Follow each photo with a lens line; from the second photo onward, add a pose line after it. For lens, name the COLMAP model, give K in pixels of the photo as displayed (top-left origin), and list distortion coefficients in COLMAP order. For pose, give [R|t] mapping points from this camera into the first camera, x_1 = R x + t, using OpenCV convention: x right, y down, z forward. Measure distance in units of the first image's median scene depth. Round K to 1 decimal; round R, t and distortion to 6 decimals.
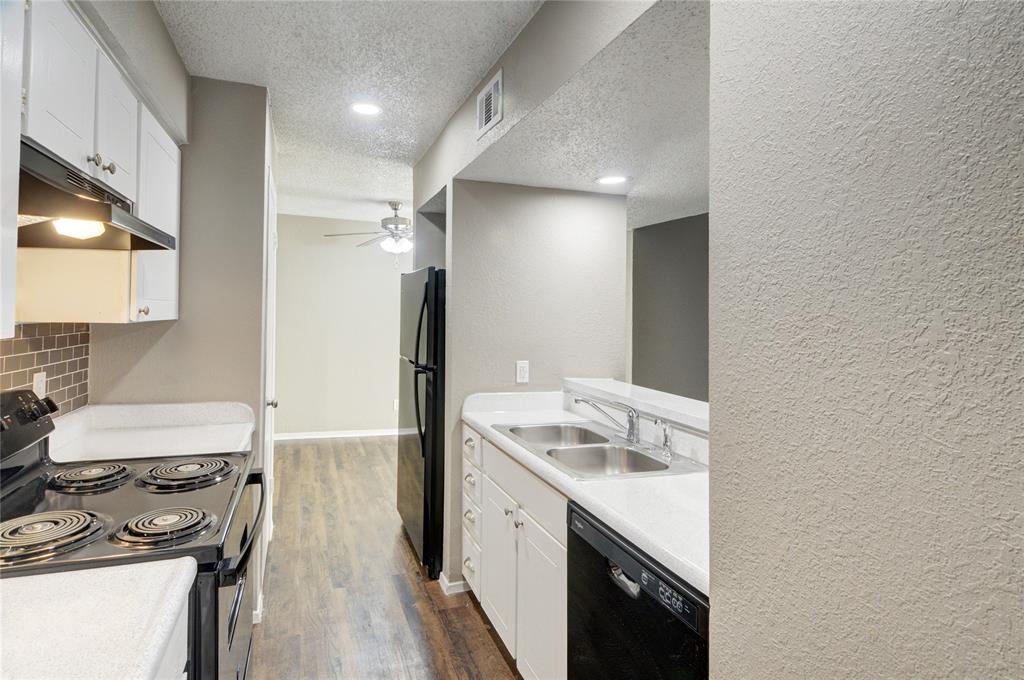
lens RADIAL K [[523.9, 0, 479.6], [0, 523.9, 306.6], [0, 0, 1]] dist [-0.009478, -0.007060]
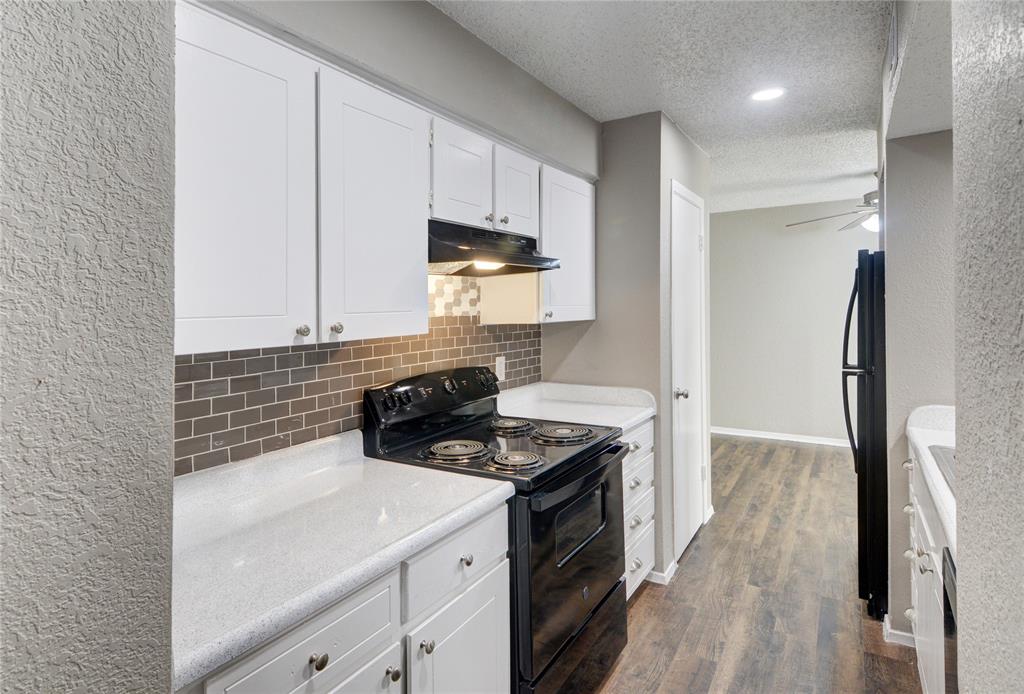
lens RADIAL K [[523.9, 0, 505.2], [0, 523.9, 308.6], [0, 0, 1]] dist [-0.009478, -0.007060]
pose [[0.633563, -0.036729, -0.772818, 0.218929], [0.044334, 0.998955, -0.011131, 0.001736], [0.772419, -0.027210, 0.634530, 0.019864]]
